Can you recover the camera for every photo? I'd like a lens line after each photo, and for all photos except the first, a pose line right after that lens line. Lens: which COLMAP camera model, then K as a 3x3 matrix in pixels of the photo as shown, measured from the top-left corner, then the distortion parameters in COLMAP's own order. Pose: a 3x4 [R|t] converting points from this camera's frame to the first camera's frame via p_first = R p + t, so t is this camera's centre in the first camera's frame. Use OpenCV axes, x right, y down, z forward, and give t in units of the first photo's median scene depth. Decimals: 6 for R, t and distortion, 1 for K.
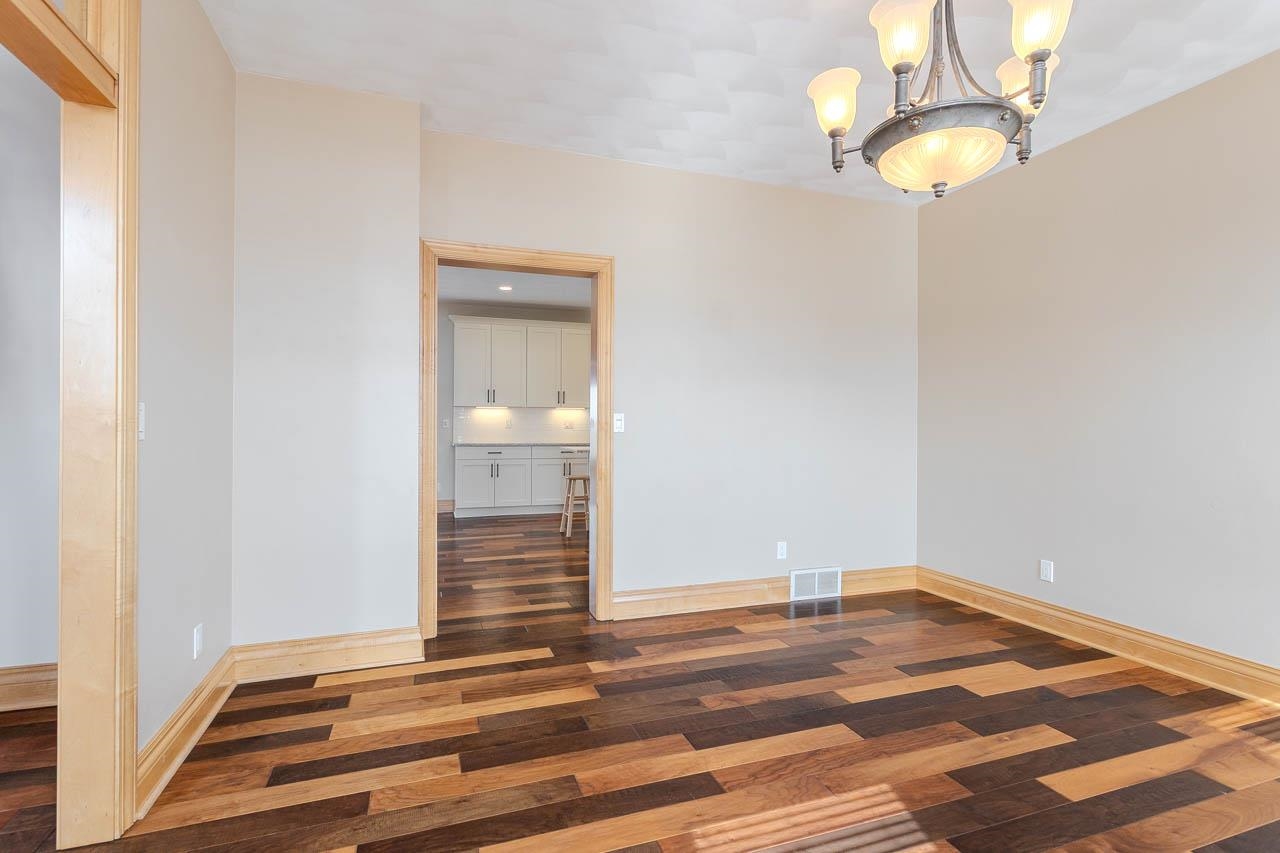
lens RADIAL K [[612.8, 0, 638.6], [0, 612.8, 427.1], [0, 0, 1]] dist [-0.001243, 0.000178]
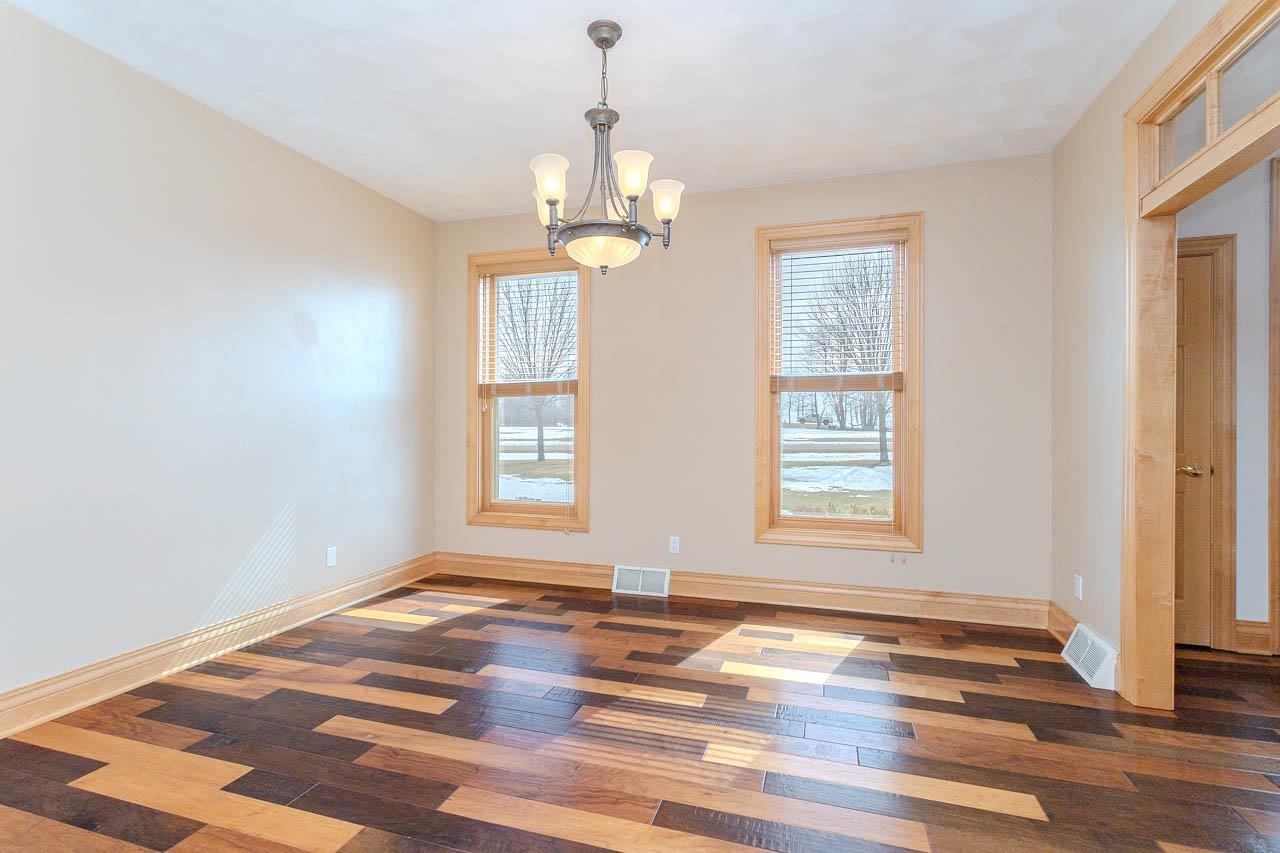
lens RADIAL K [[612.8, 0, 638.6], [0, 612.8, 427.1], [0, 0, 1]] dist [-0.001243, 0.000178]
pose [[-0.800643, -0.006222, 0.599109, -0.344466], [-0.002296, 0.999971, 0.007316, -0.005378], [-0.599137, 0.004482, -0.800634, 1.517018]]
